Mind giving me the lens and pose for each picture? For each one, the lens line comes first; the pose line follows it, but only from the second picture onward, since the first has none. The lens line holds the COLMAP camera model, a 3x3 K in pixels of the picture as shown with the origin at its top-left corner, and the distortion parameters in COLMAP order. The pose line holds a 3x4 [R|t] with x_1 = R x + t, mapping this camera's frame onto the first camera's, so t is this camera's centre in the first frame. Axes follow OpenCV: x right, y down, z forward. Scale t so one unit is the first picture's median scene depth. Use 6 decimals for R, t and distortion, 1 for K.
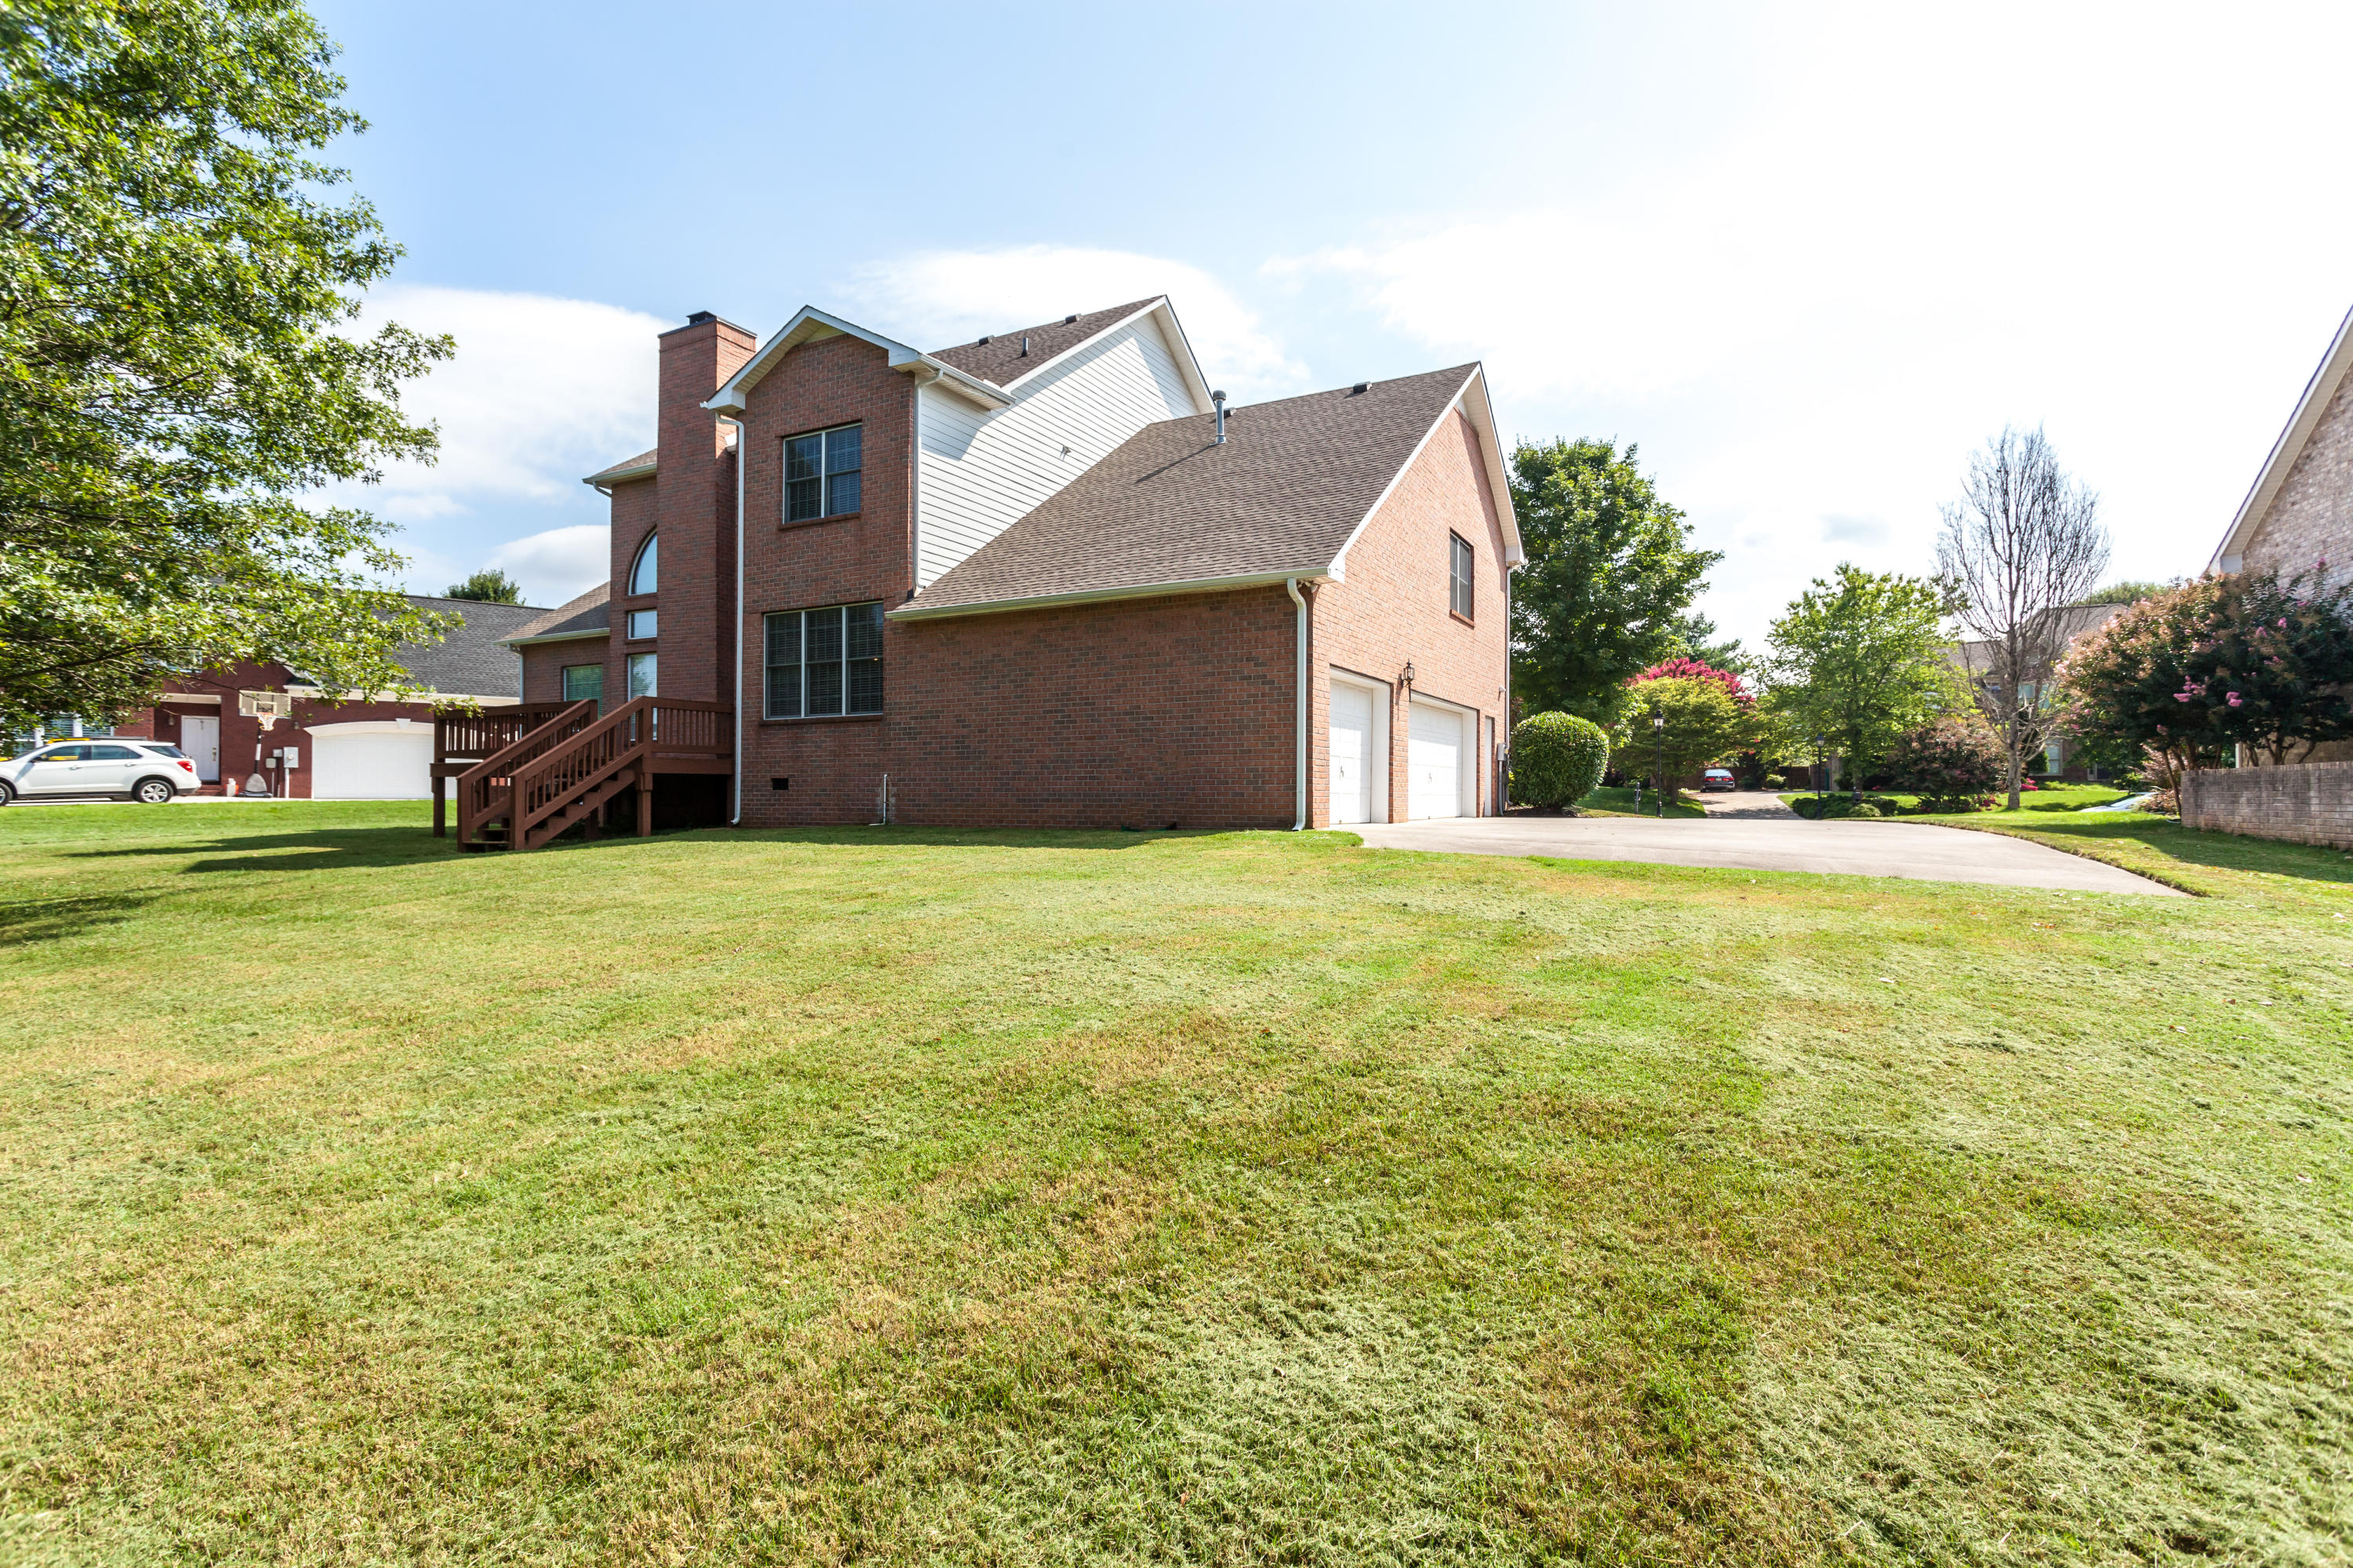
lens RADIAL K [[1117.6, 0, 1177.2], [0, 1117.6, 797.0], [0, 0, 1]] dist [0.002931, 0.000477]
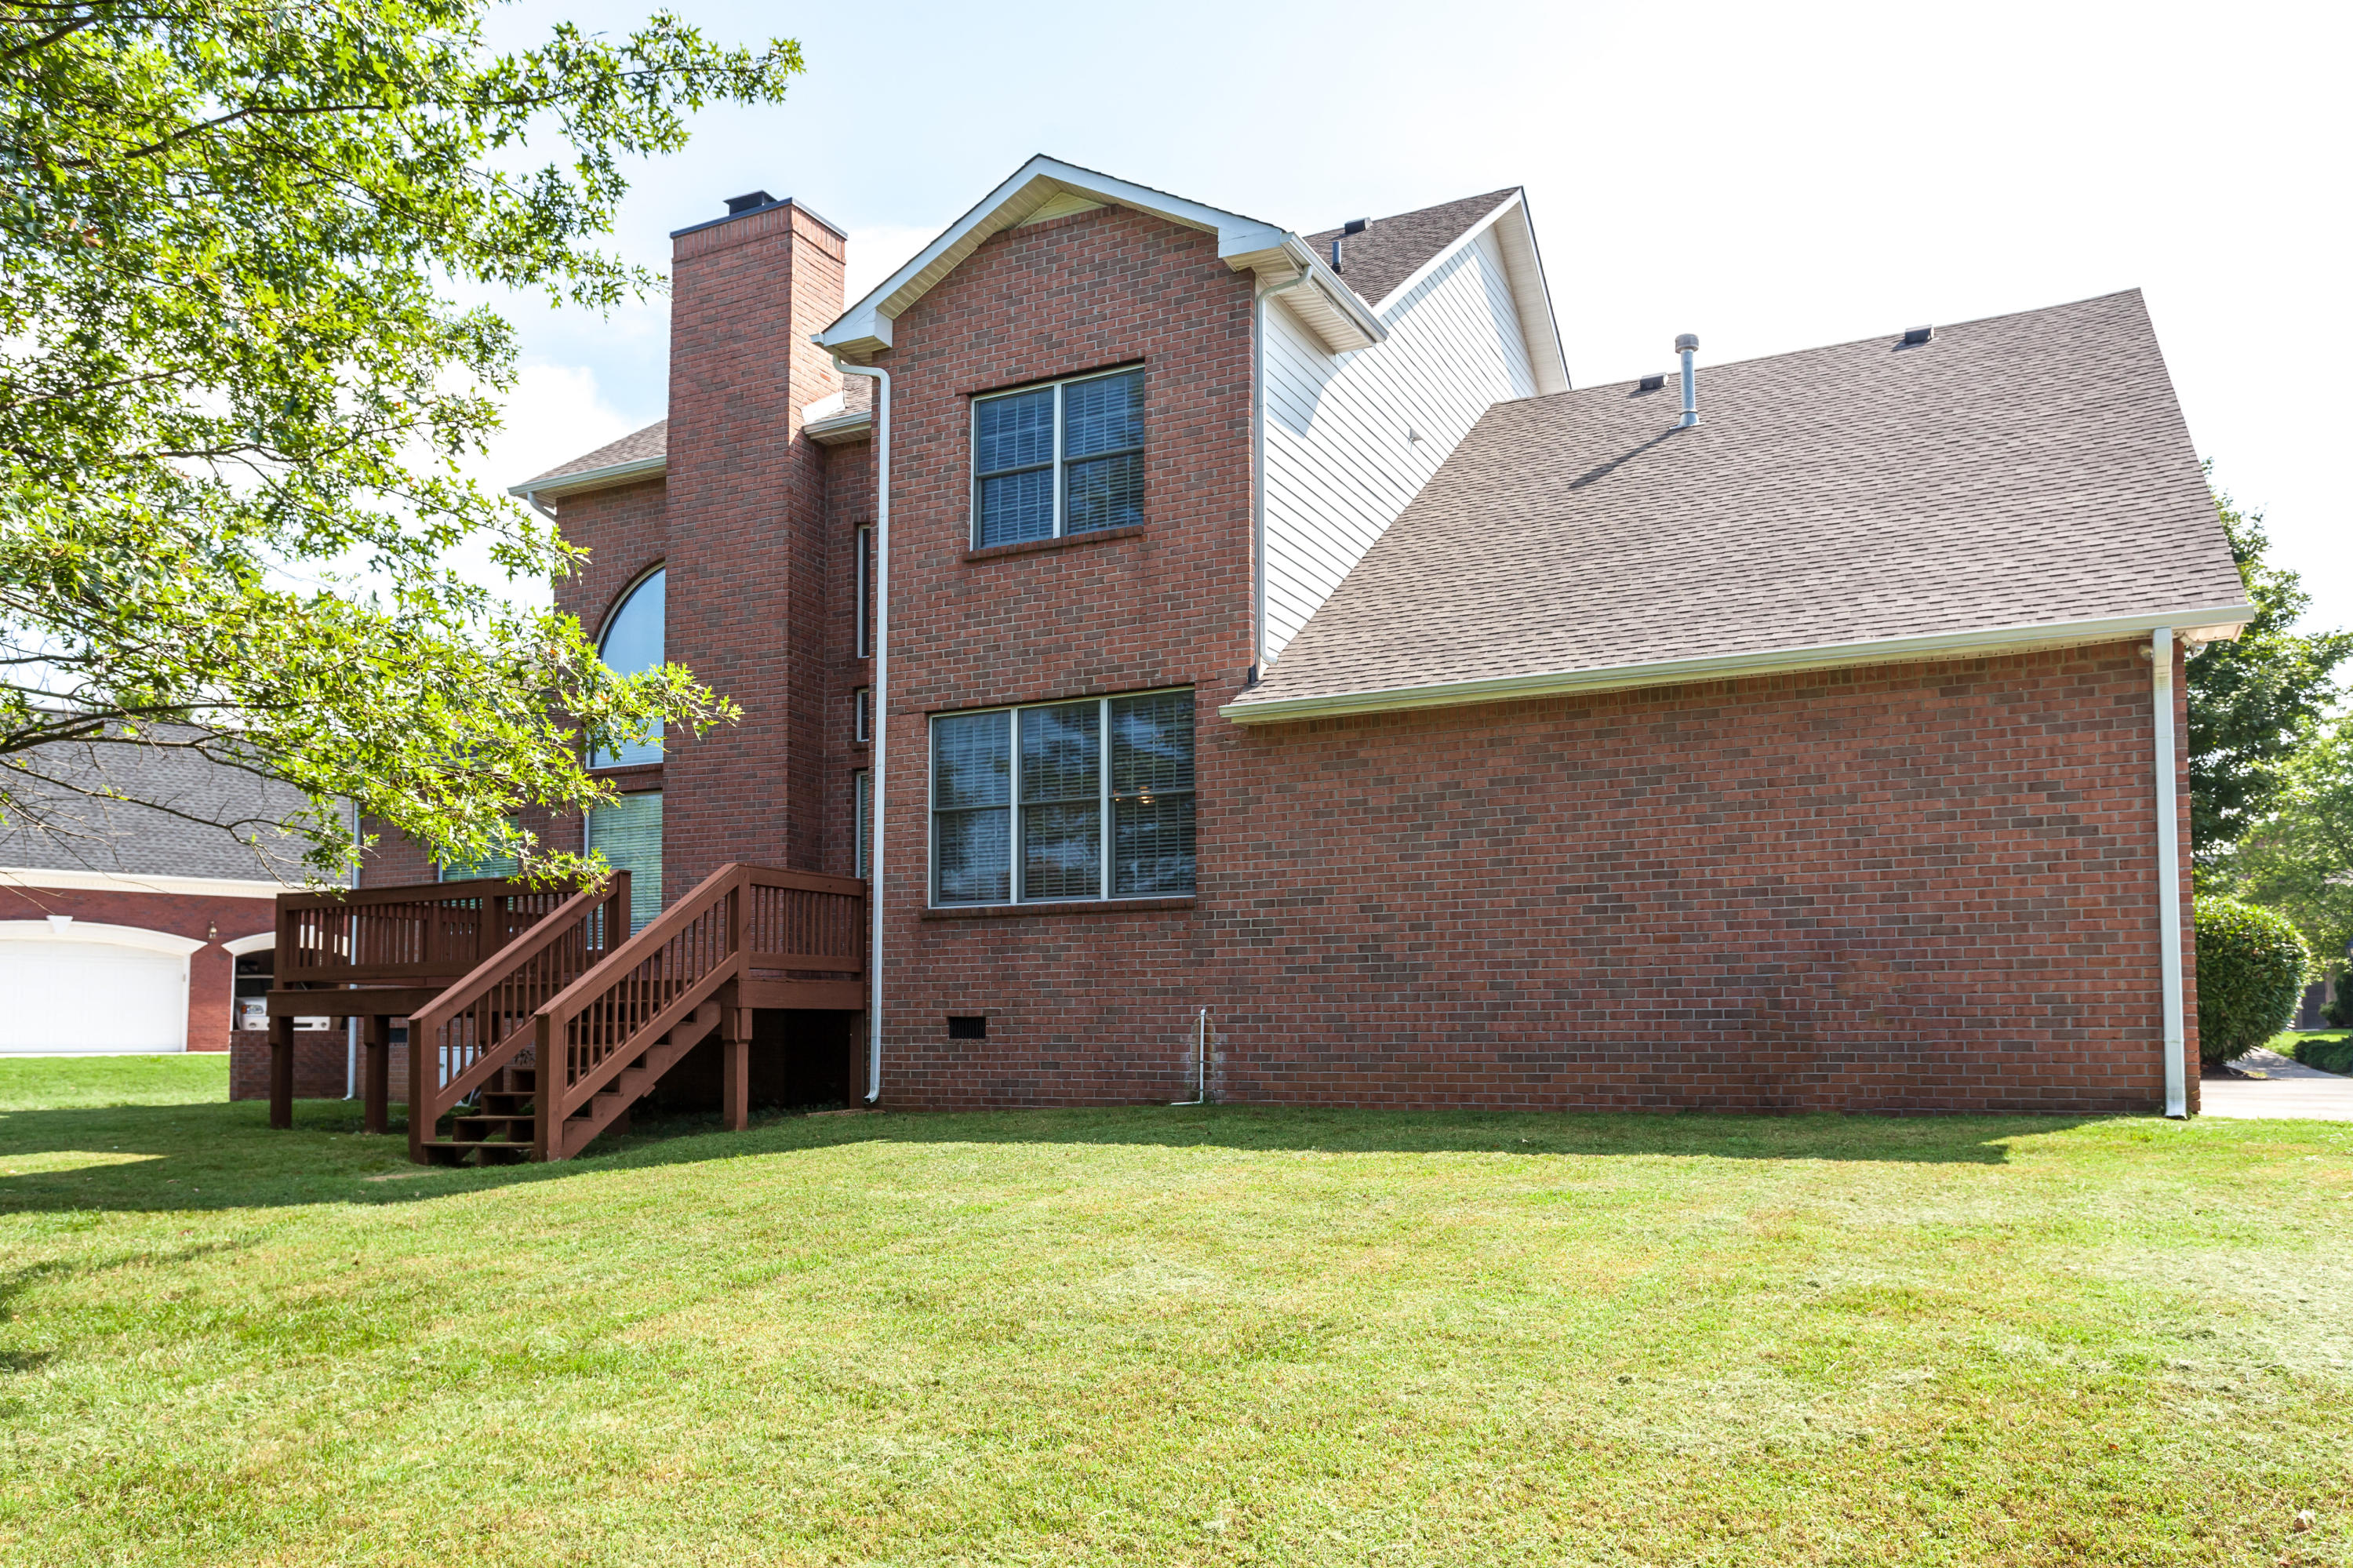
lens RADIAL K [[1693.2, 0, 1177.9], [0, 1693.2, 963.2], [0, 0, 1]] dist [-0.000056, 0.002616]
pose [[0.999228, -0.001918, 0.039236, -0.292919], [0.003688, 0.998977, -0.045080, -0.005447], [-0.039110, 0.045190, 0.998213, 0.183911]]
